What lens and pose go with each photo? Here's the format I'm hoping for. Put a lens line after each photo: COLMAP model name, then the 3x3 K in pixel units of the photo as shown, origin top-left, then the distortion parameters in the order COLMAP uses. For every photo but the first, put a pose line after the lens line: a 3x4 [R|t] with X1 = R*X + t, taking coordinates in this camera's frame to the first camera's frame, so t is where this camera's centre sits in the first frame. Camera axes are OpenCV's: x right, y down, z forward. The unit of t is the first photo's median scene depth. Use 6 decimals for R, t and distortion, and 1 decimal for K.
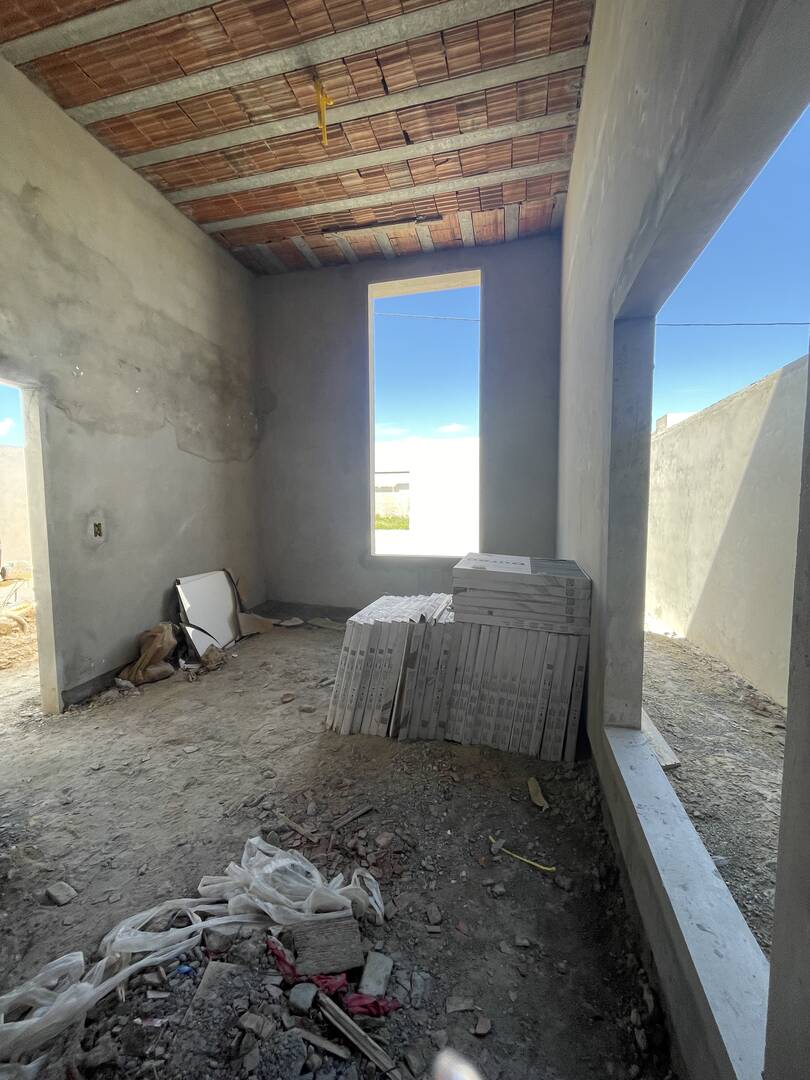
lens RADIAL K [[439.7, 0, 404.8], [0, 439.7, 538.7], [0, 0, 1]] dist [0.001003, -0.001216]
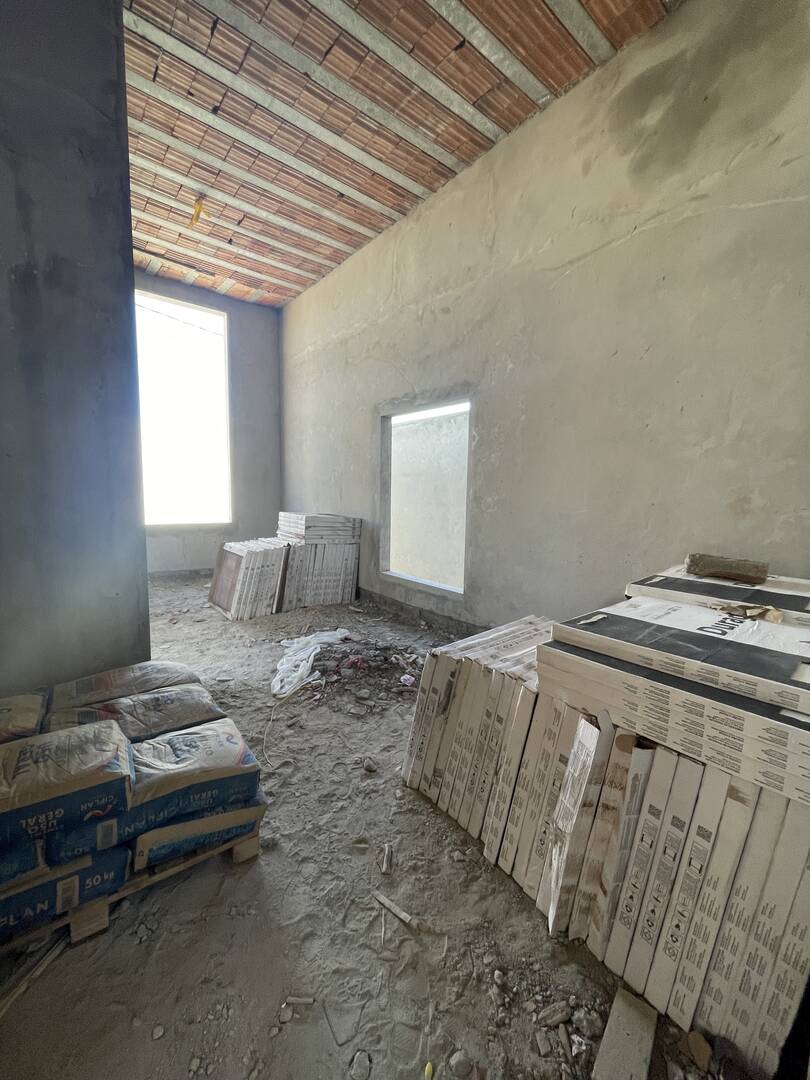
lens RADIAL K [[439.7, 0, 403.6], [0, 439.7, 541.4], [0, 0, 1]] dist [0.001003, -0.001216]
pose [[0.598689, -0.072690, 0.797676, -1.090554], [0.039140, 0.997339, 0.061508, 0.068989], [-0.800024, -0.005603, 0.599941, -0.475509]]
